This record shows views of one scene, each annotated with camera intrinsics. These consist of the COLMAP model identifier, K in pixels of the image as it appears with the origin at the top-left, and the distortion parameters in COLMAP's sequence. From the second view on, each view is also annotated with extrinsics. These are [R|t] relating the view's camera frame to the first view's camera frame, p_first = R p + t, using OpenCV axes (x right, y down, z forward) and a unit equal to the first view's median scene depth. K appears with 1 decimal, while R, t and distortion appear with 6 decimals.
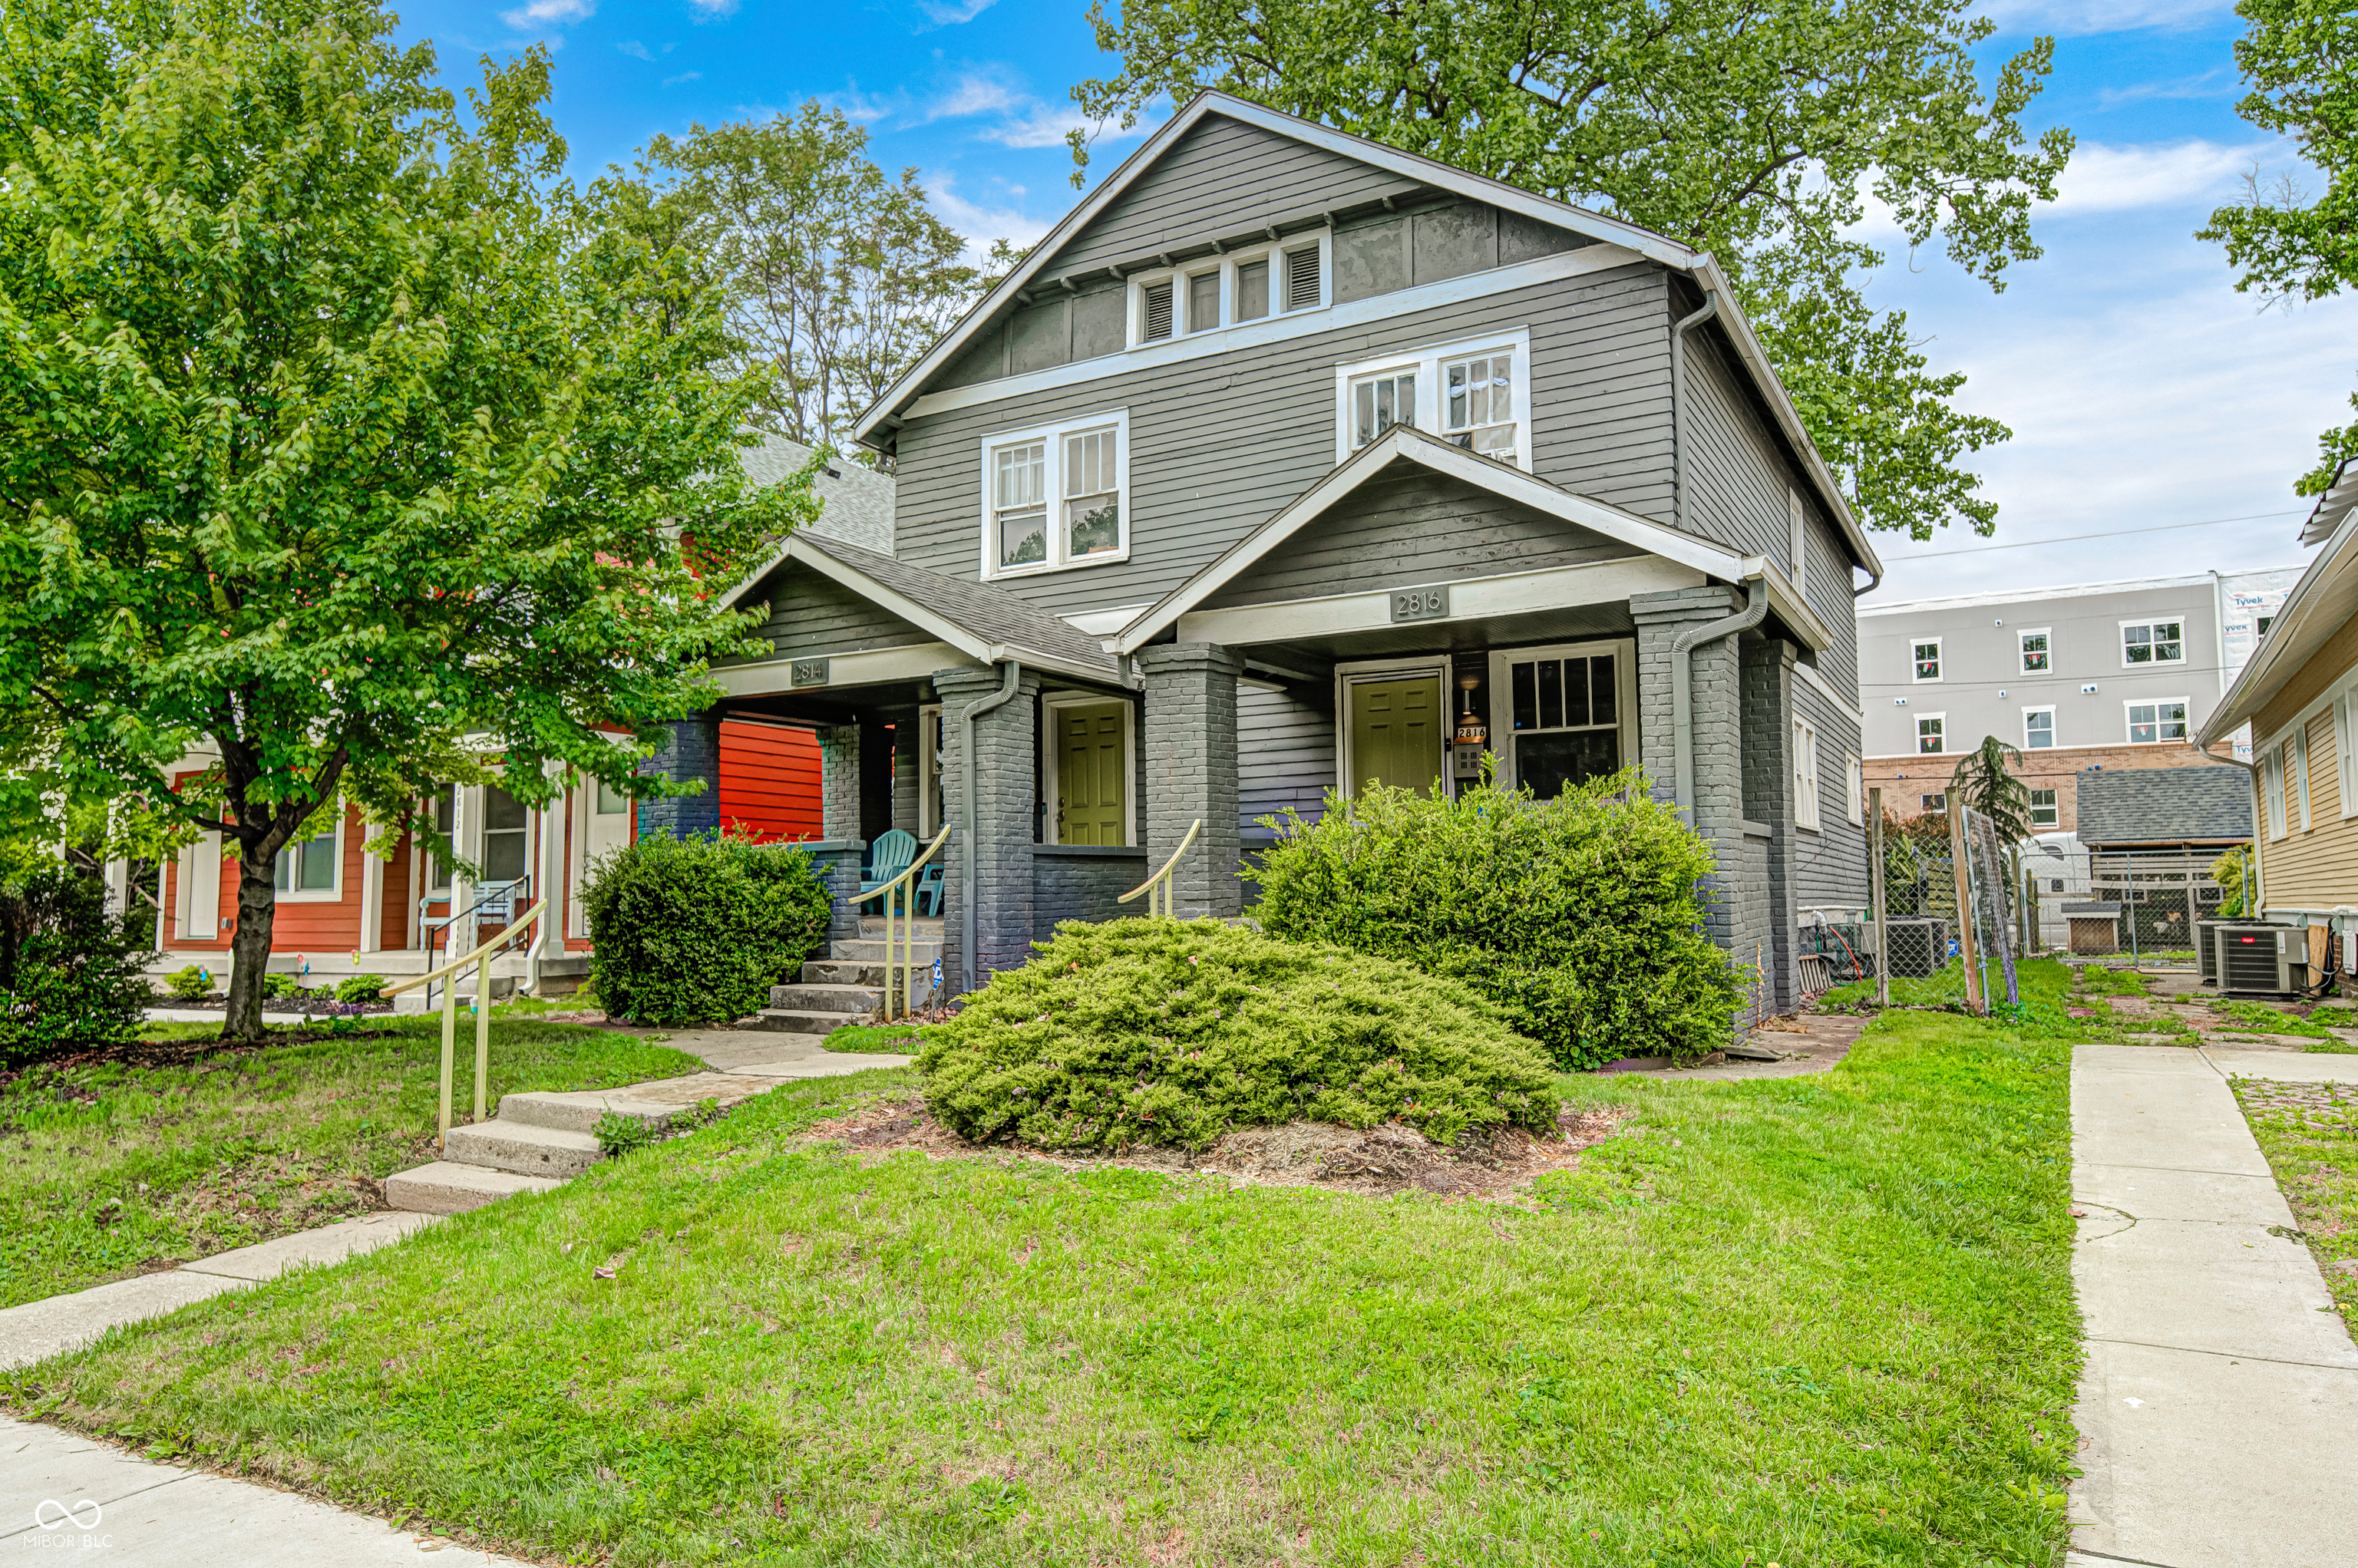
lens RADIAL K [[1559.2, 0, 1179.0], [0, 1559.2, 784.0], [0, 0, 1]] dist [0.057910, -0.000004]
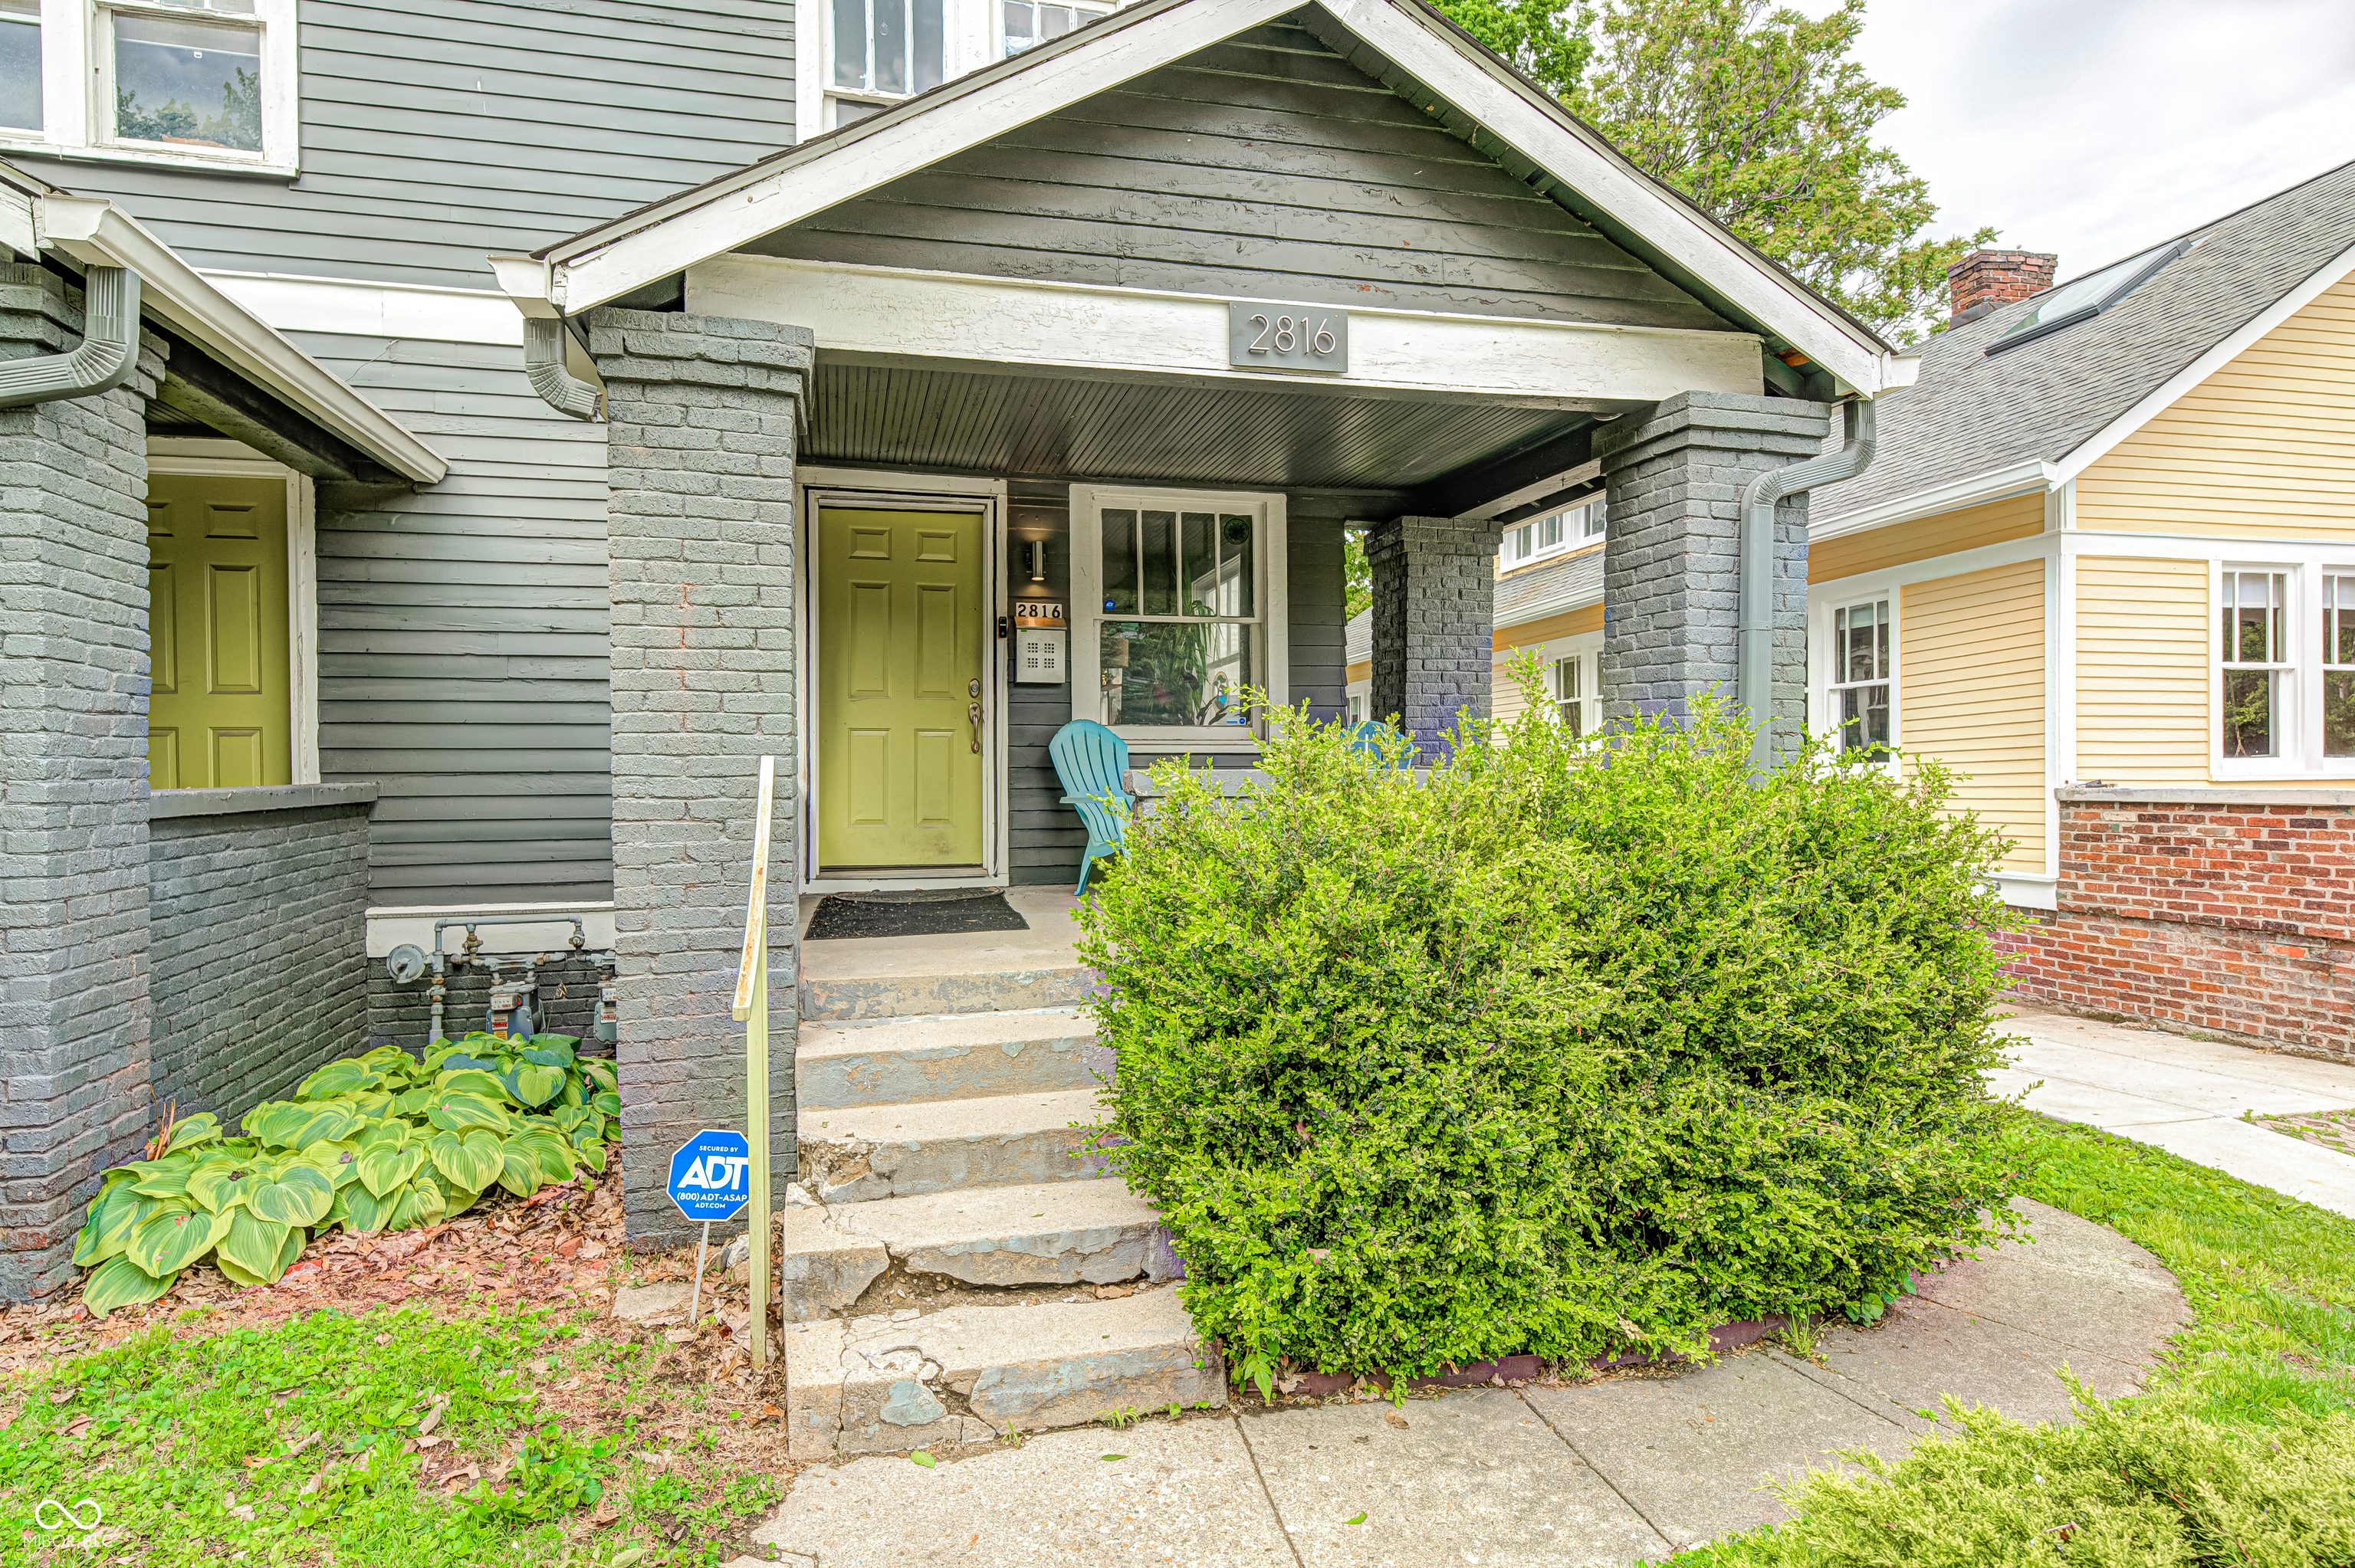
lens RADIAL K [[1291.7, 0, 1177.5], [0, 1291.7, 784.0], [0, 0, 1]] dist [0.012676, 0.000794]
pose [[0.723007, 0.003302, 0.690833, -0.143579], [-0.056588, 0.996911, 0.054459, 0.005169], [-0.688519, -0.078467, 0.720960, 0.657068]]
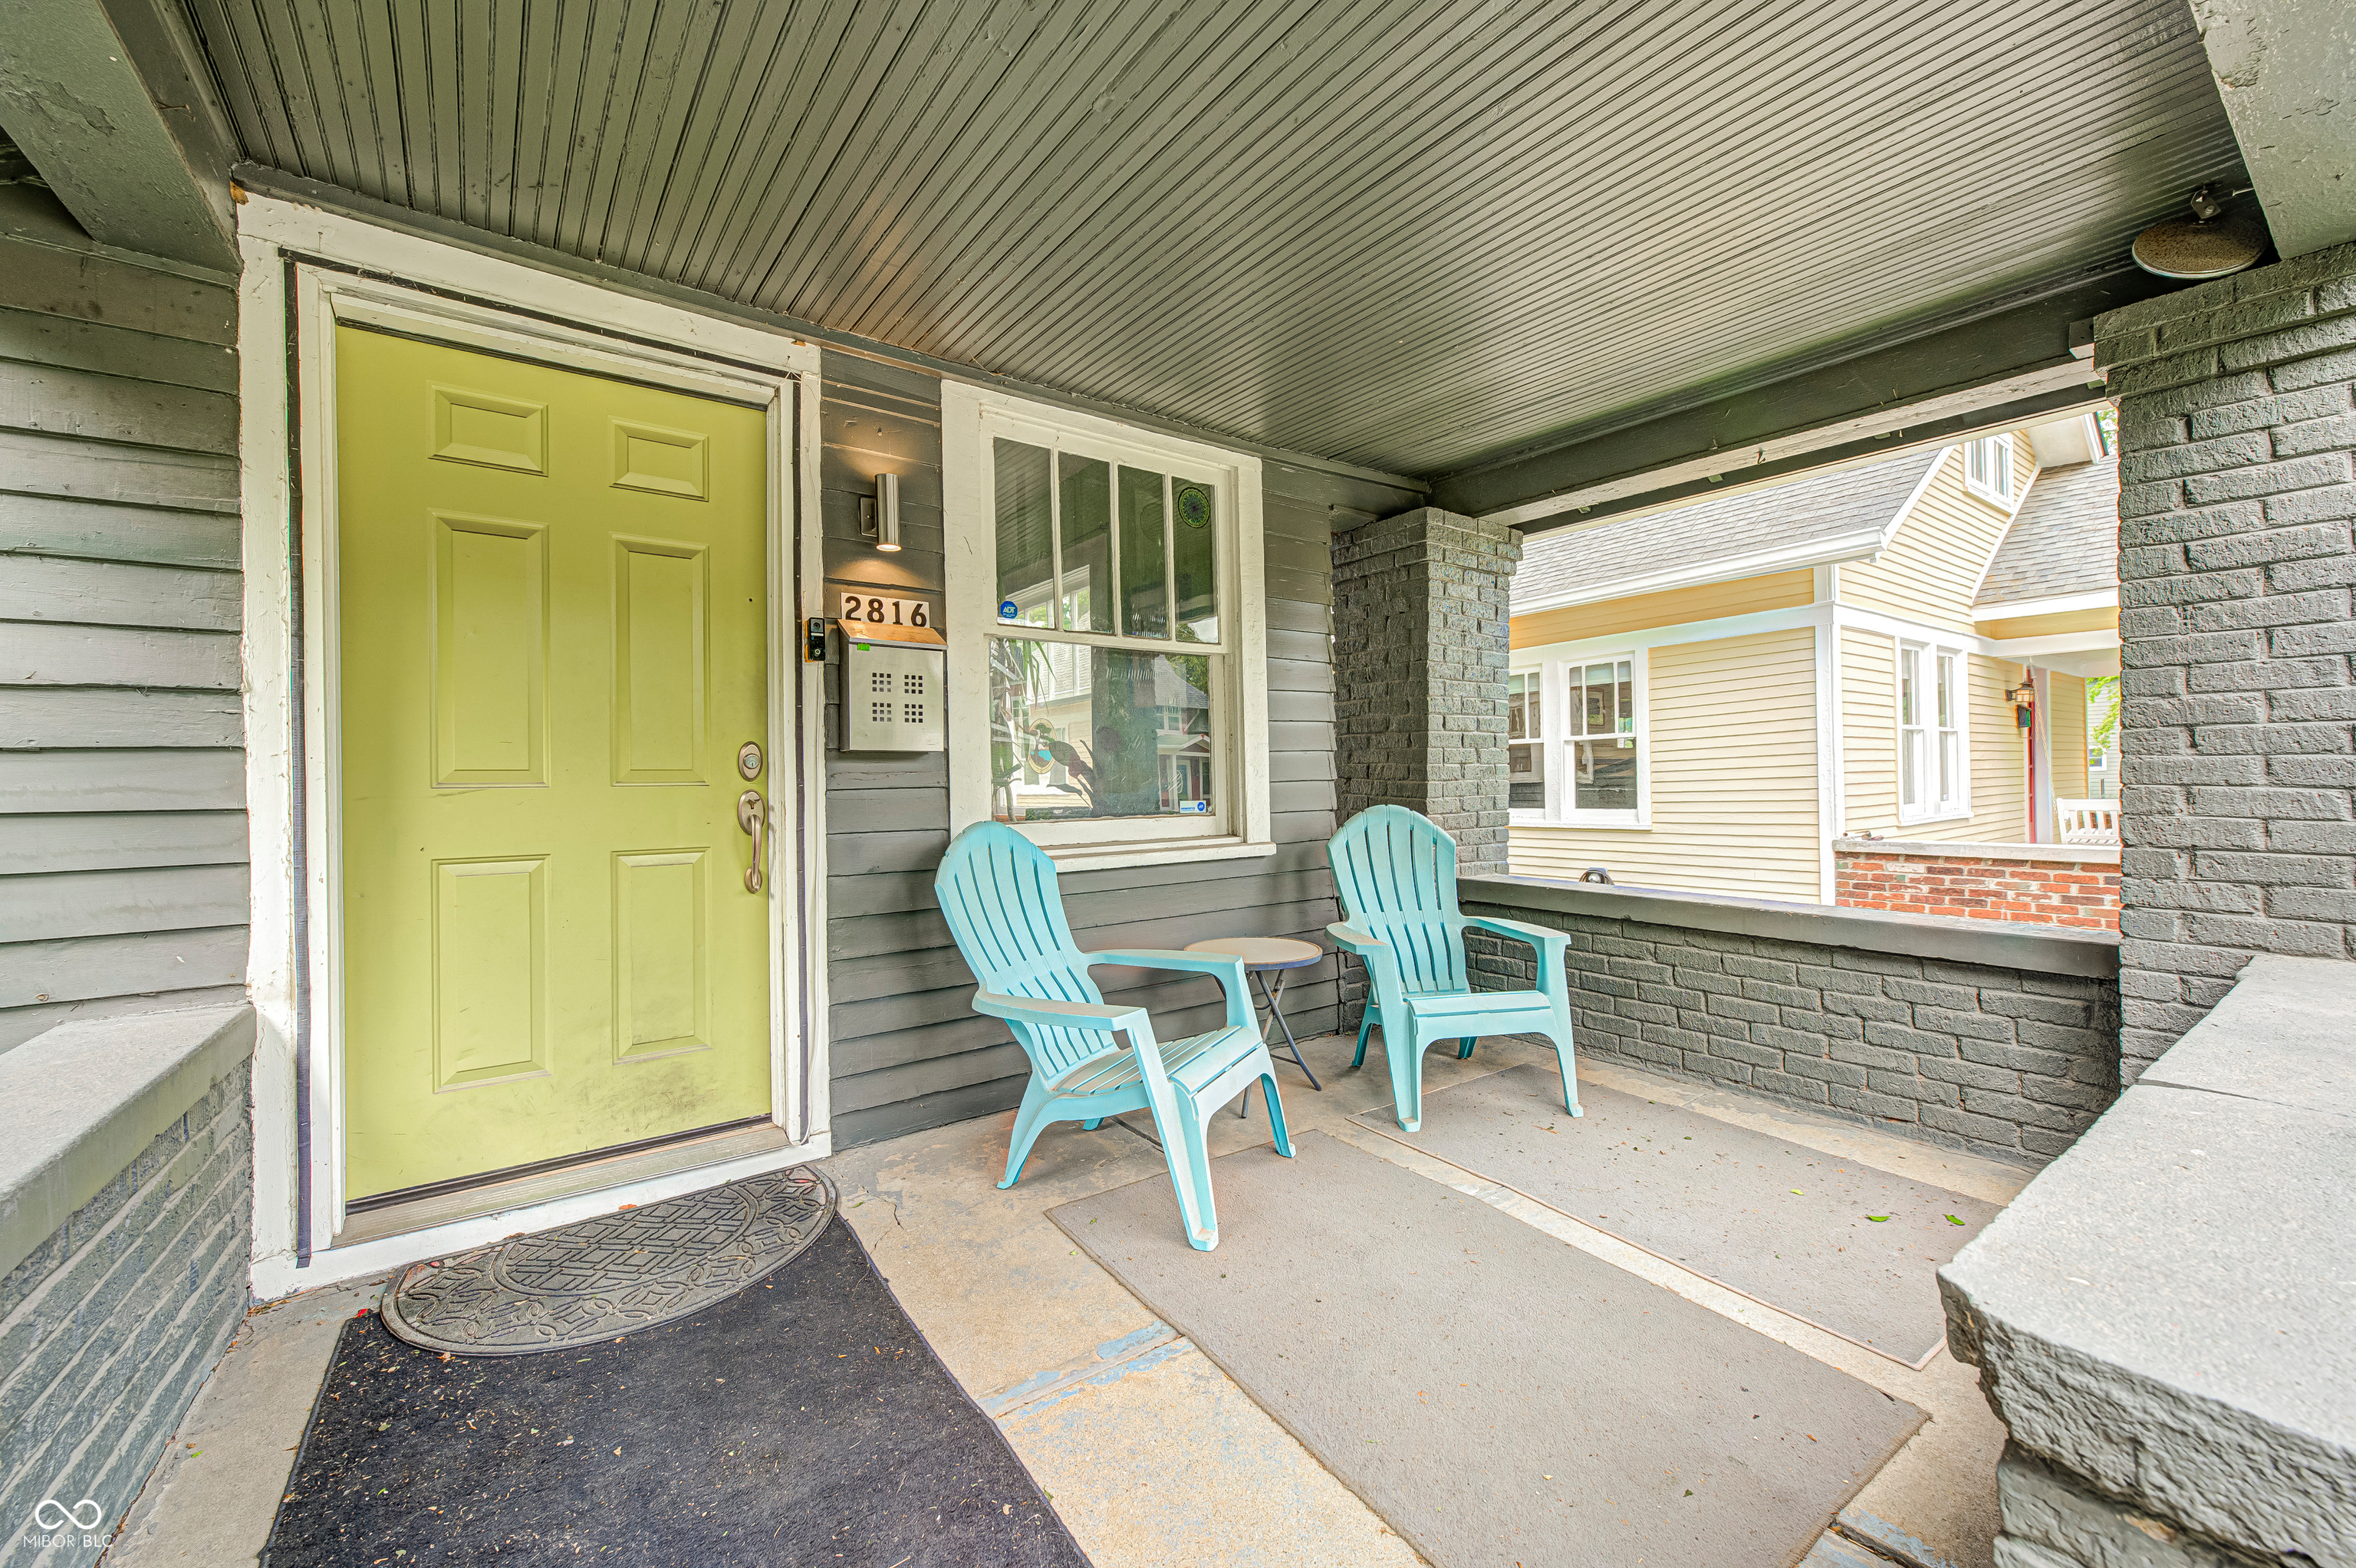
lens RADIAL K [[928.3, 0, 1190.1], [0, 928.3, 773.9], [0, 0, 1]] dist [-0.000961, 0.000436]
pose [[0.392260, 0.006209, 0.919833, 0.040399], [-0.058811, 0.998101, 0.018343, -0.007467], [-0.917972, -0.061291, 0.391880, 0.971254]]
